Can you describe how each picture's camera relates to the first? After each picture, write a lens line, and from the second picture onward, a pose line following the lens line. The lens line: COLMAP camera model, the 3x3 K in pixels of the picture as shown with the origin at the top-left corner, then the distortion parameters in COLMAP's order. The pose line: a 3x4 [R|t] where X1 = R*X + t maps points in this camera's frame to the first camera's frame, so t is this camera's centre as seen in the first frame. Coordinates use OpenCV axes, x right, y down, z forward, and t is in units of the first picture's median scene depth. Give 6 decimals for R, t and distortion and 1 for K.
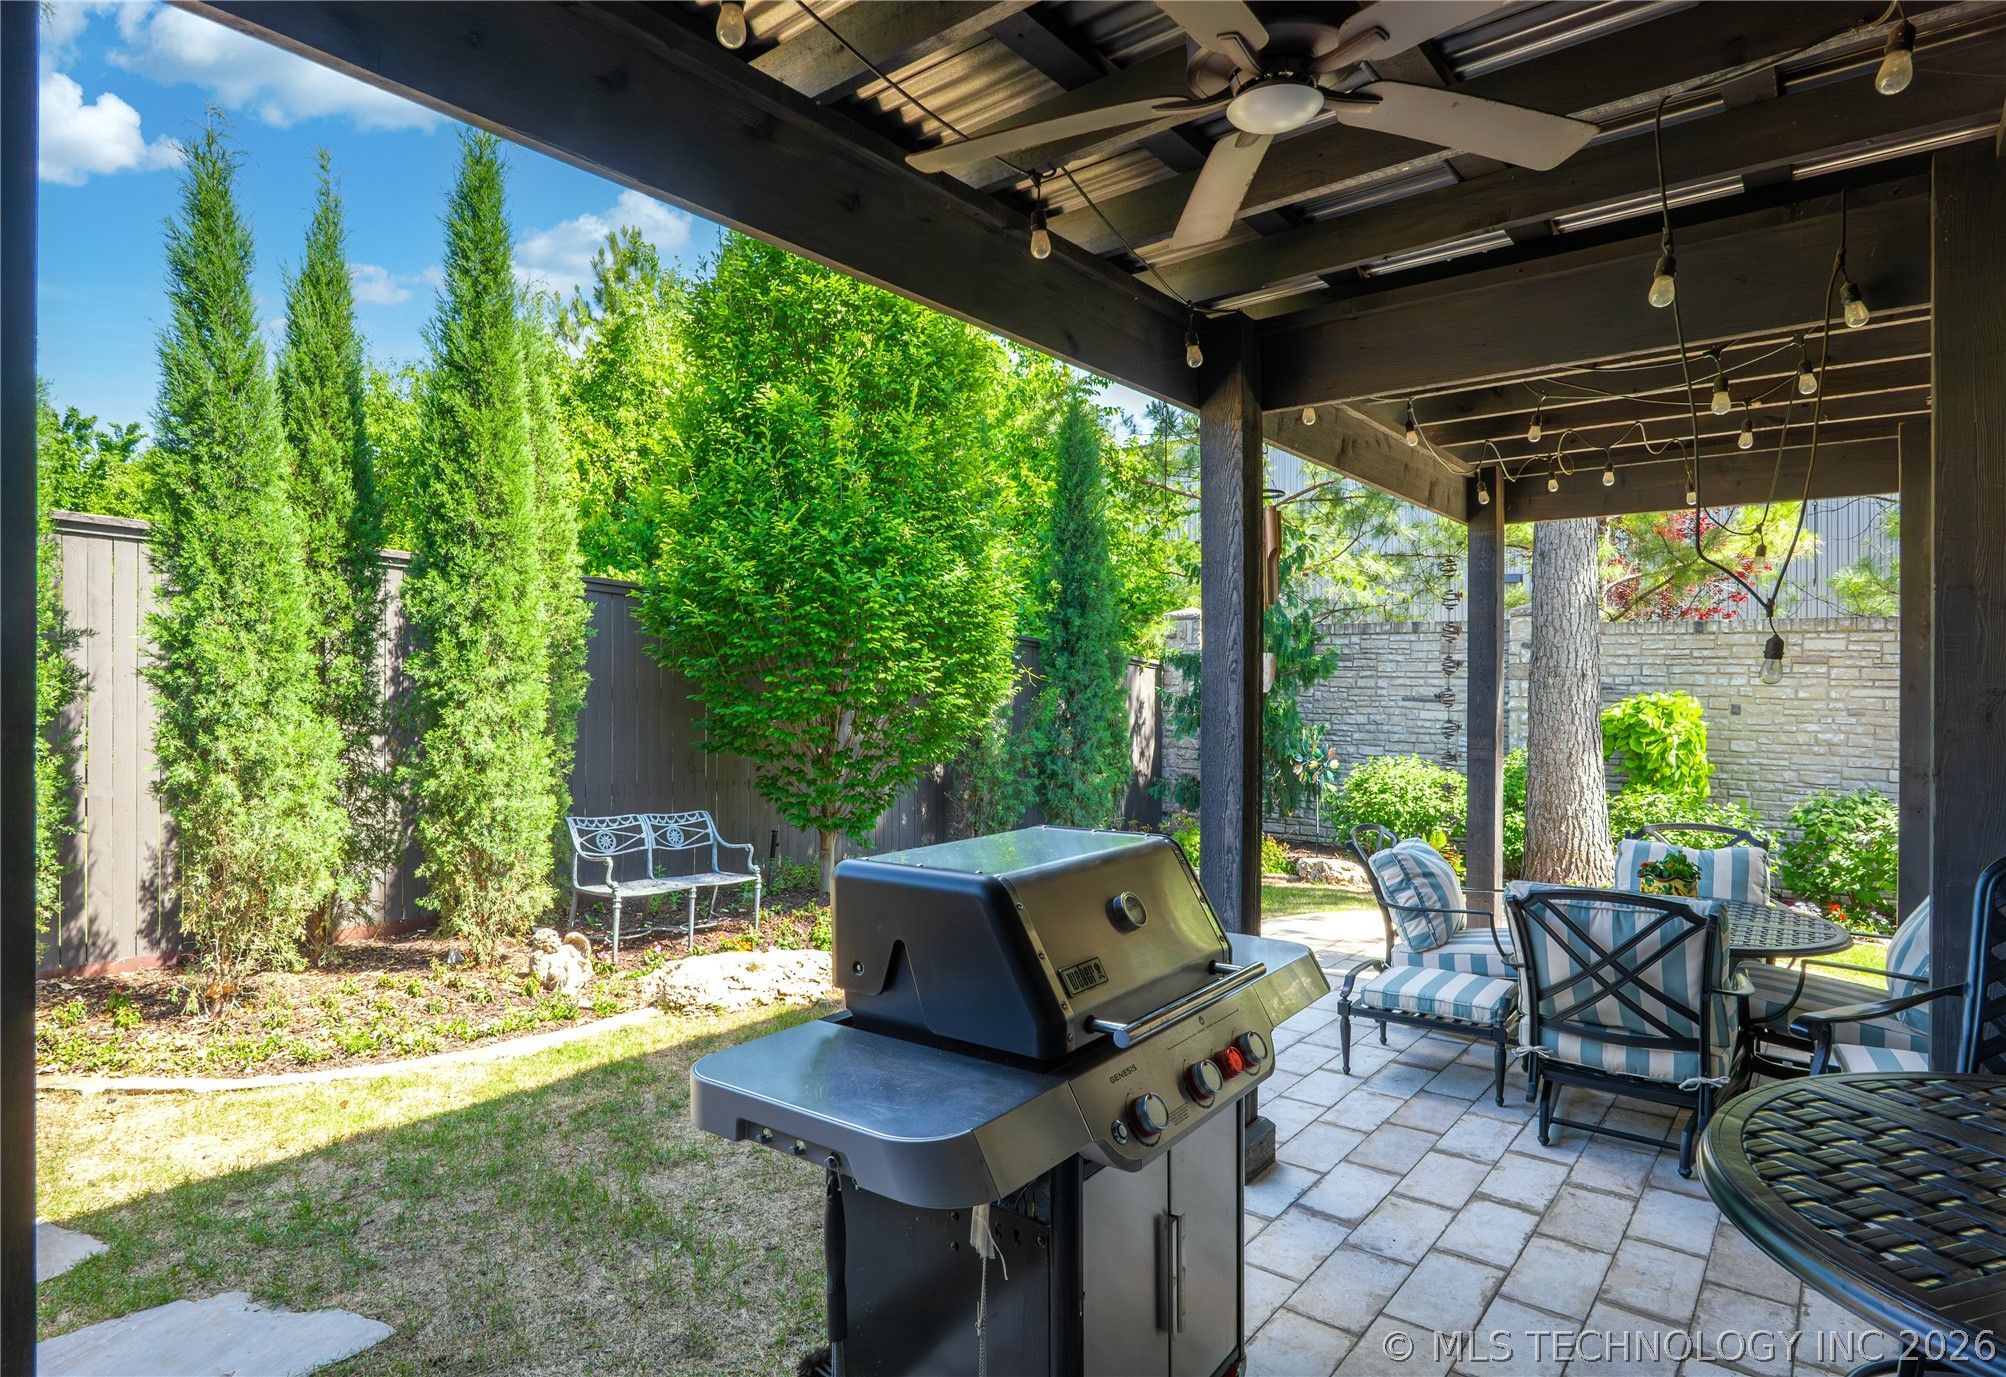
lens RADIAL K [[1088.1, 0, 983.7], [0, 1088.1, 691.0], [0, 0, 1]] dist [-0.023430, 0.016633]
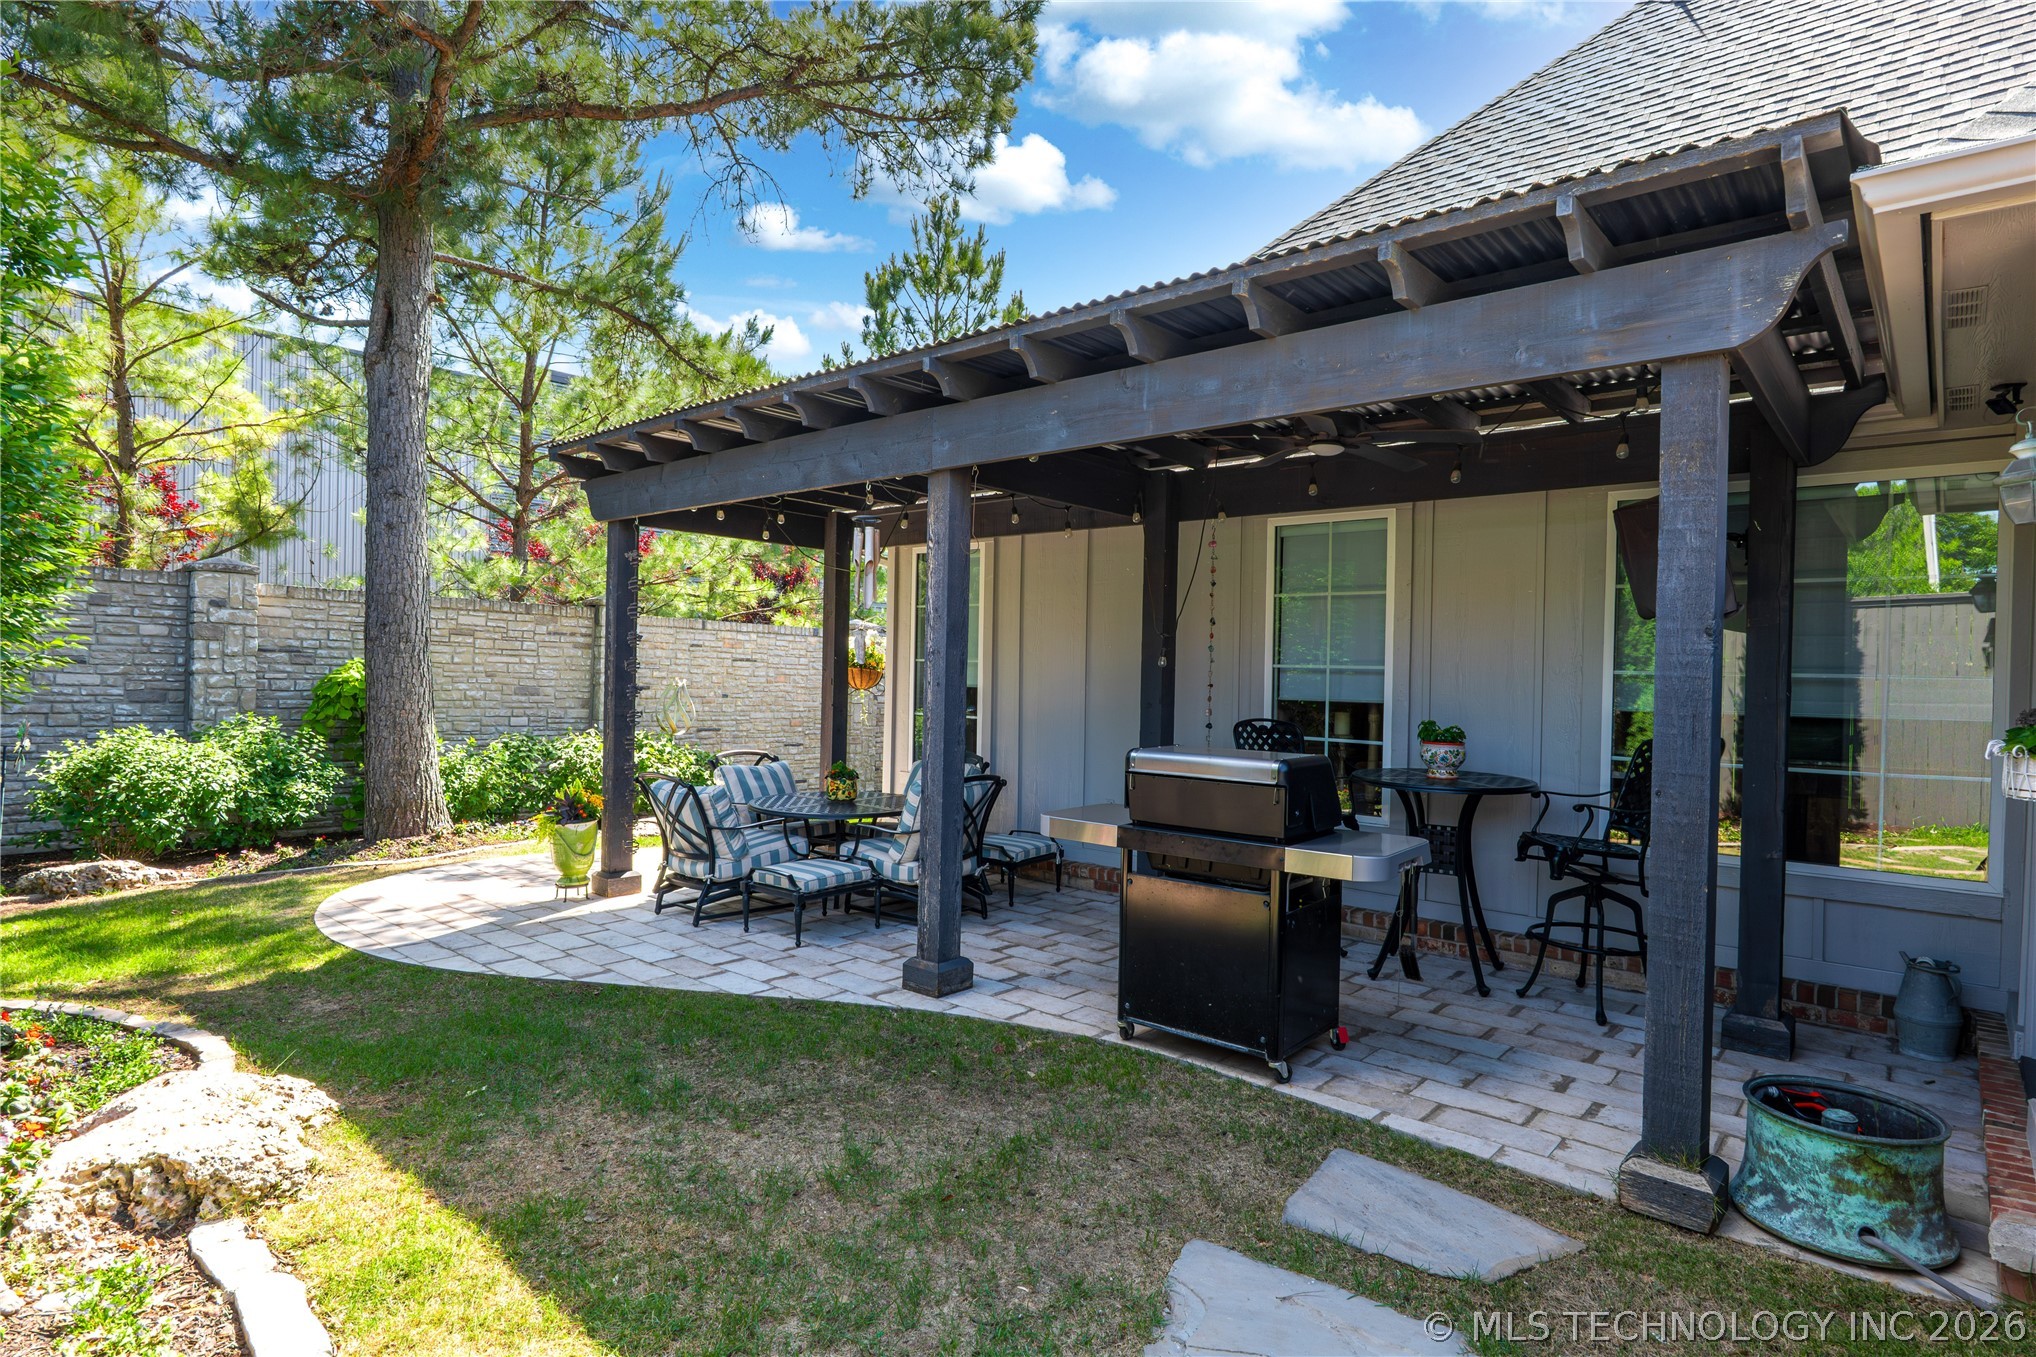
lens RADIAL K [[1076.9, 0, 1025.1], [0, 1076.9, 679.2], [0, 0, 1]] dist [-0.023926, 0.013198]
pose [[0.034024, -0.009521, 0.999376, -0.612560], [-0.018943, 0.999769, 0.010170, 0.001050], [-0.999241, -0.019277, 0.033836, 0.422387]]
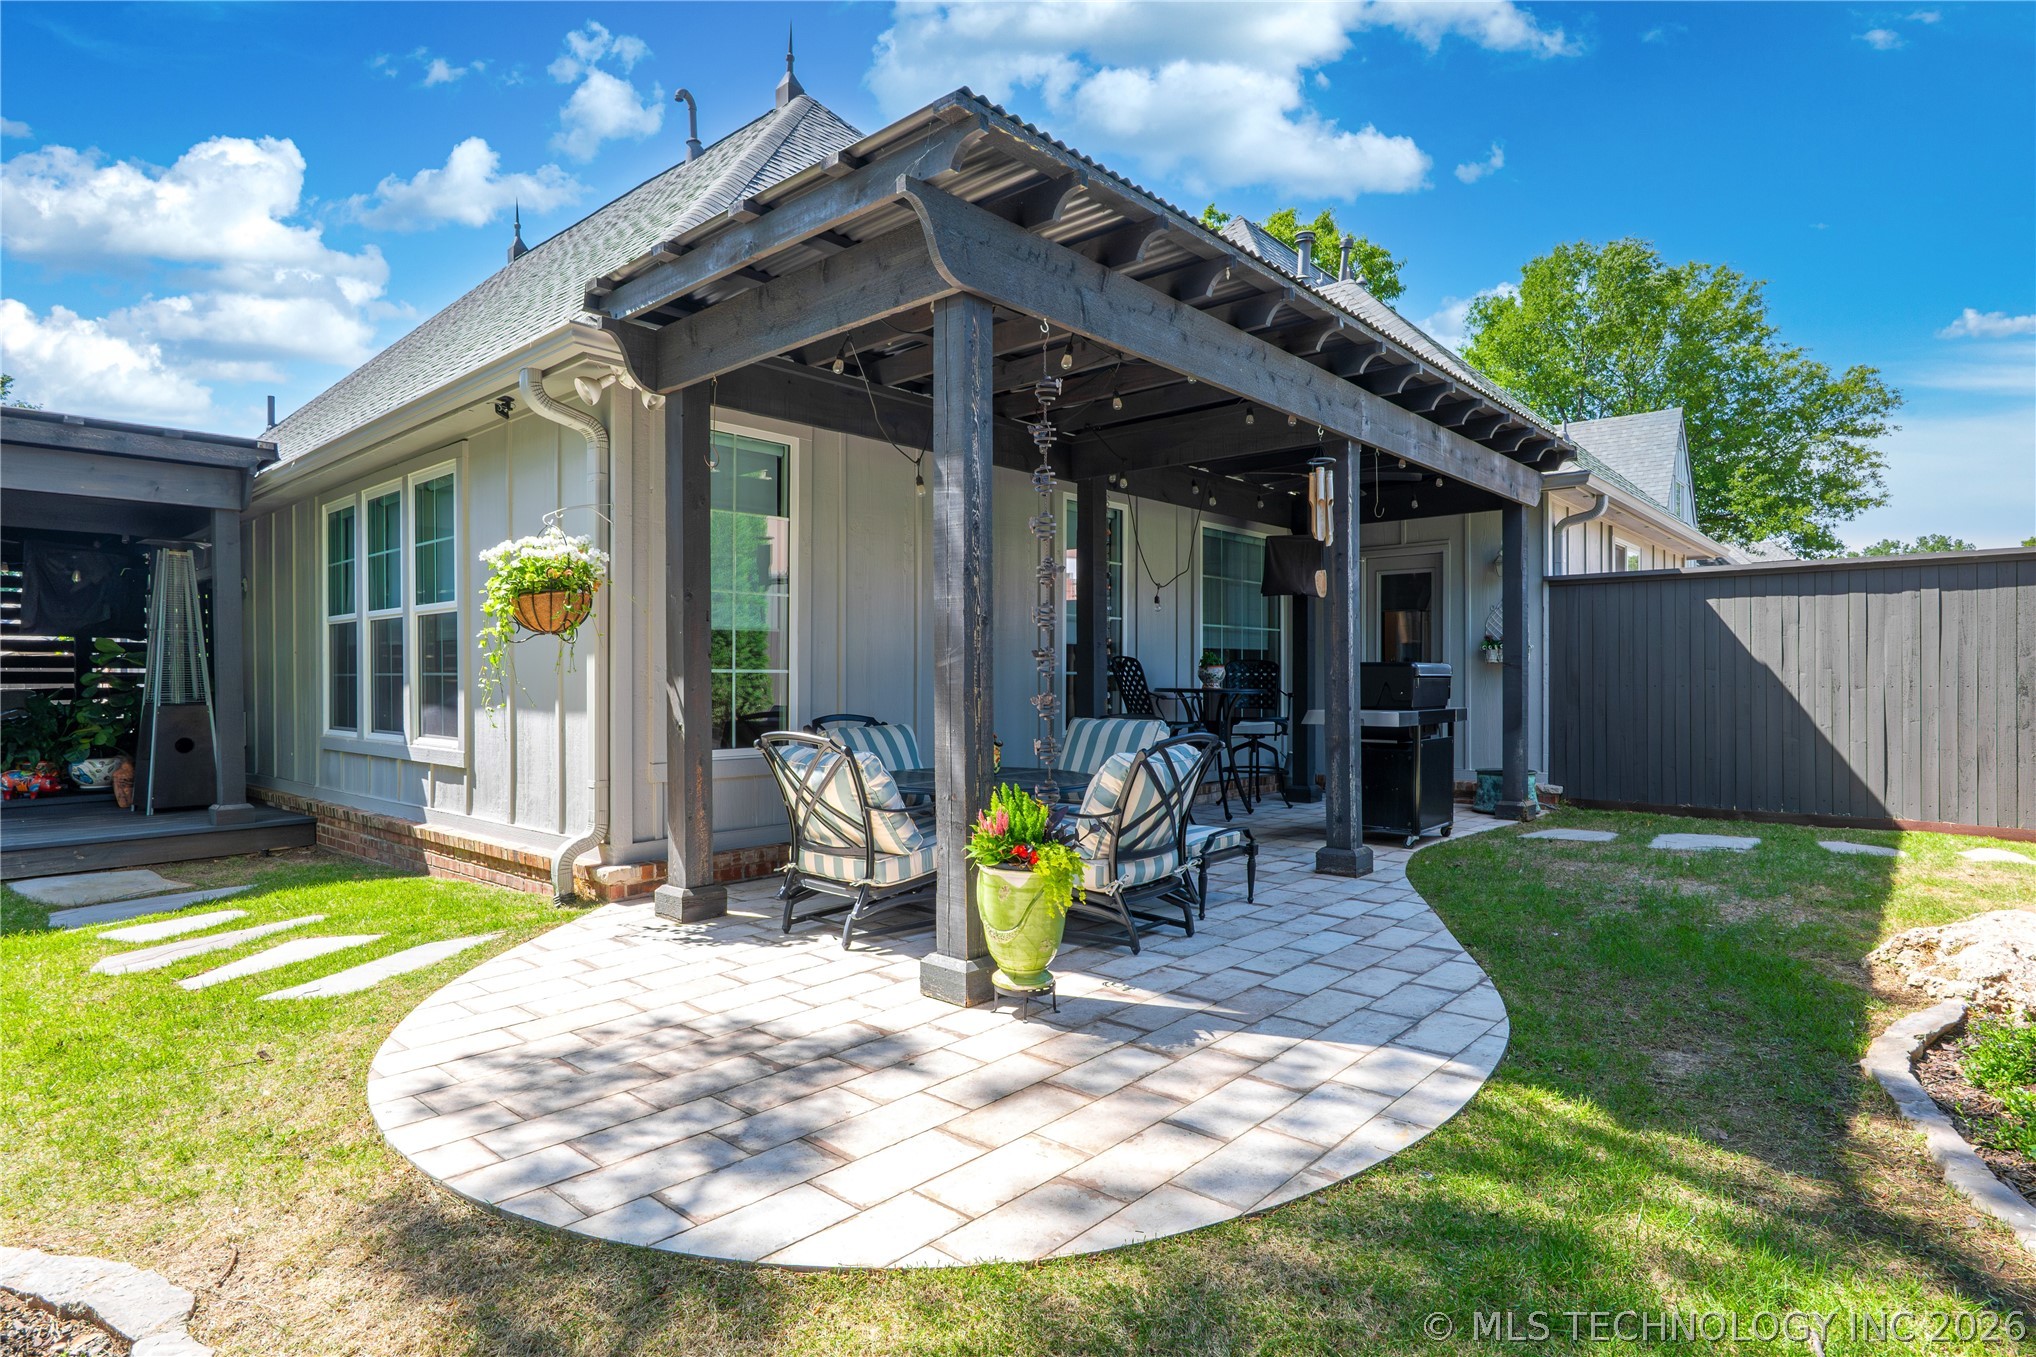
lens RADIAL K [[1076.9, 0, 1025.1], [0, 1076.9, 679.2], [0, 0, 1]] dist [-0.023926, 0.013198]
pose [[-0.999055, -0.002722, 0.043382, 0.334795], [-0.002519, 0.999986, 0.004734, 0.059559], [-0.043395, 0.004621, -0.999047, 1.381754]]
